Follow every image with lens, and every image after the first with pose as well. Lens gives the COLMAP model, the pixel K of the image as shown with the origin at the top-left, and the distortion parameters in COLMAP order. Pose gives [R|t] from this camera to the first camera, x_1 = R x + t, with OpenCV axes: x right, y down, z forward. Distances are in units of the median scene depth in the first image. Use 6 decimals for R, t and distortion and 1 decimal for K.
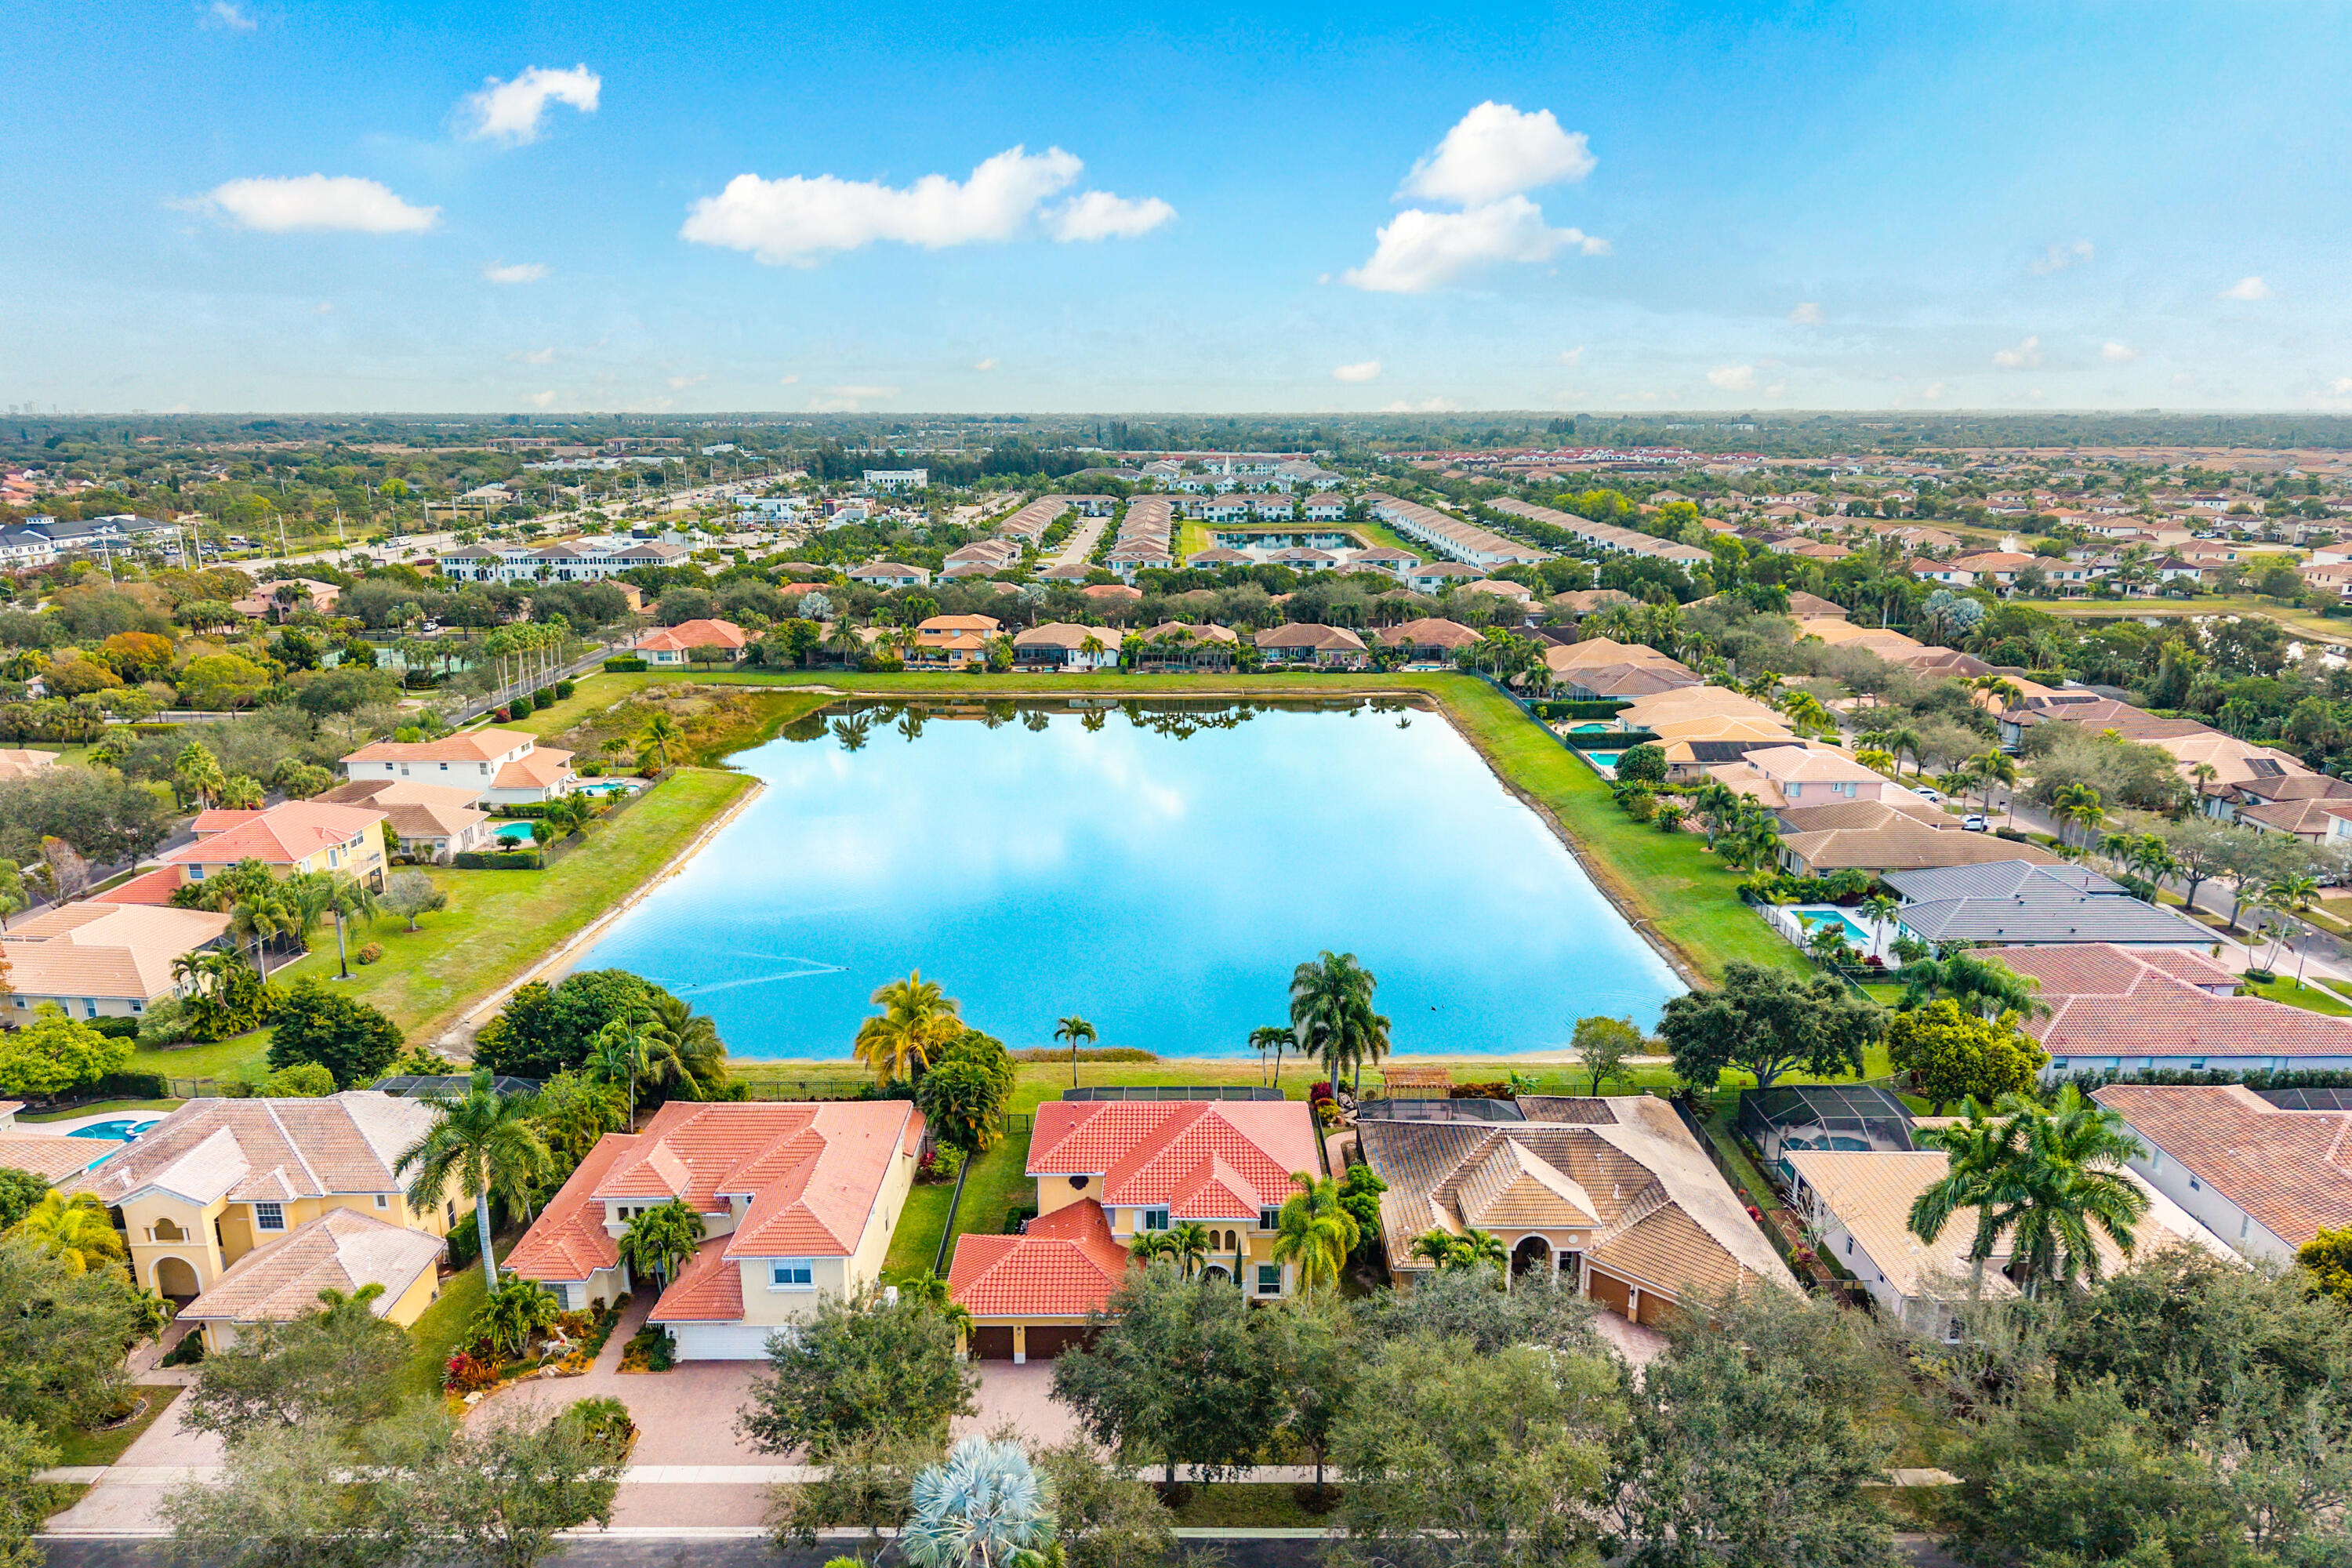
lens RADIAL K [[1575.3, 0, 1171.7], [0, 1575.3, 871.1], [0, 0, 1]] dist [0.153753, -0.234409]
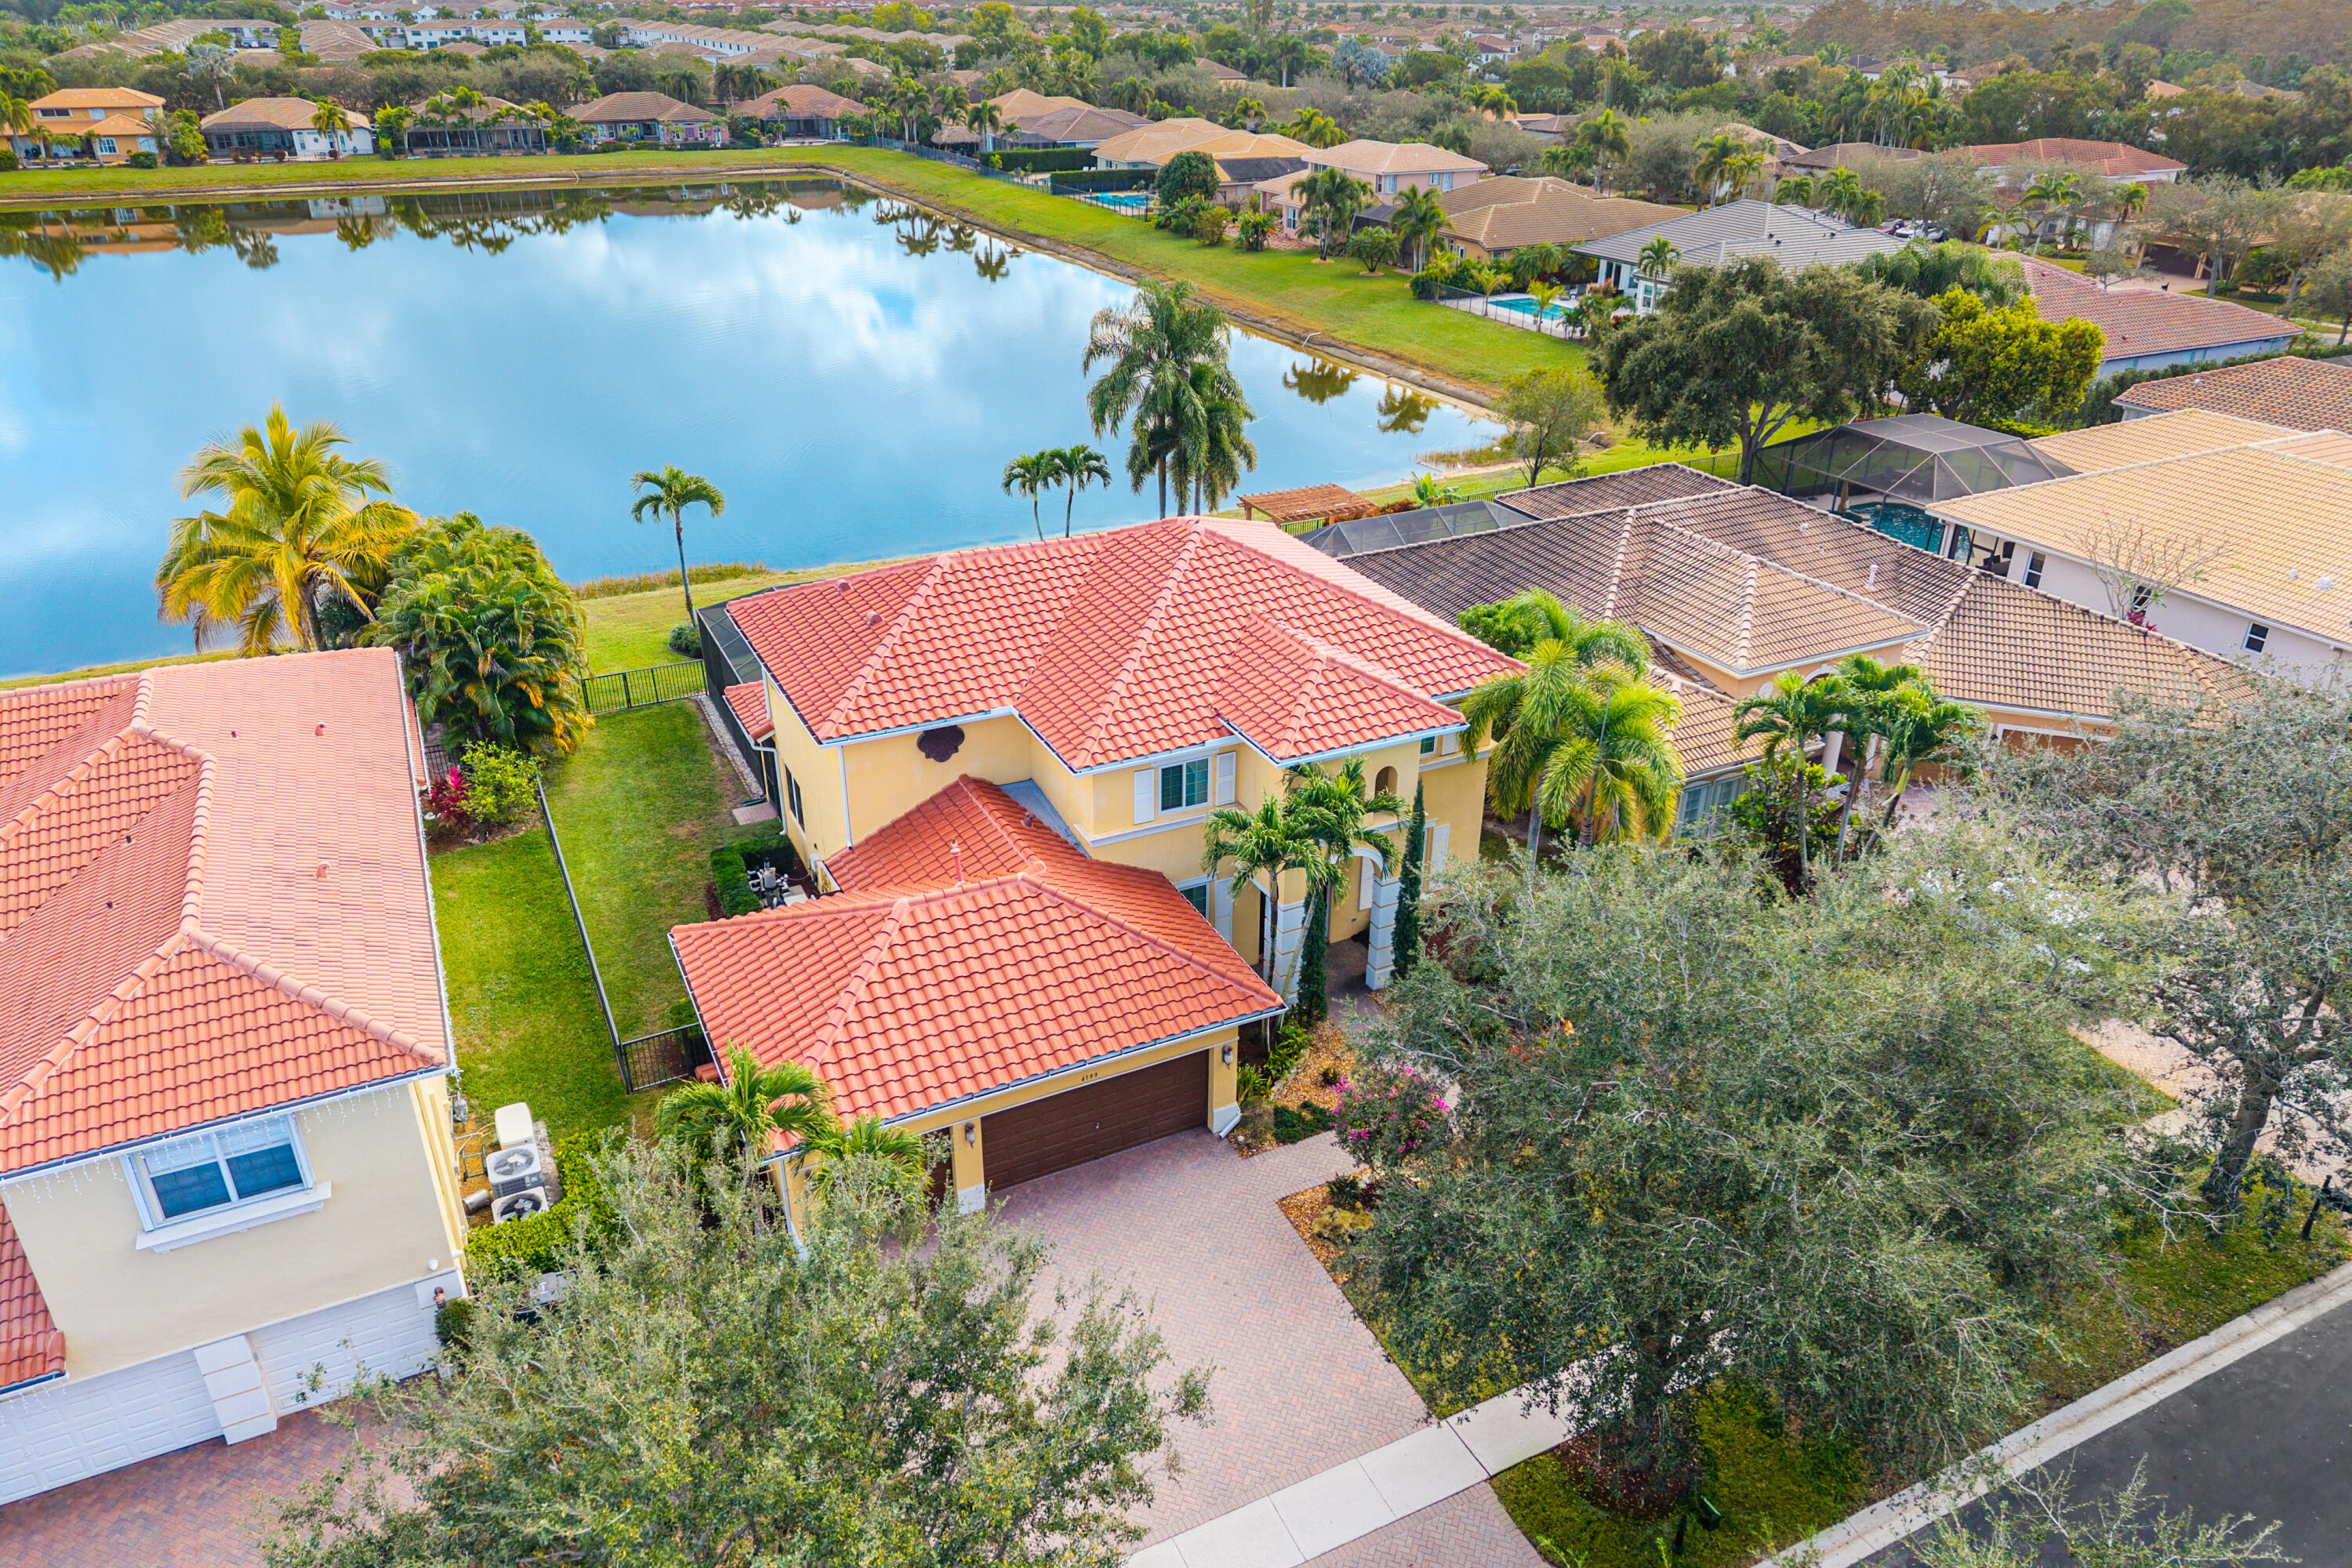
lens RADIAL K [[1563.4, 0, 1176.0], [0, 1563.4, 784.0], [0, 0, 1]] dist [-0.001076, -0.000077]
pose [[0.895363, -0.193171, 0.401262, -0.093281], [0.114772, 0.970682, 0.211195, 0.072573], [-0.430294, -0.143043, 0.891283, 0.347559]]
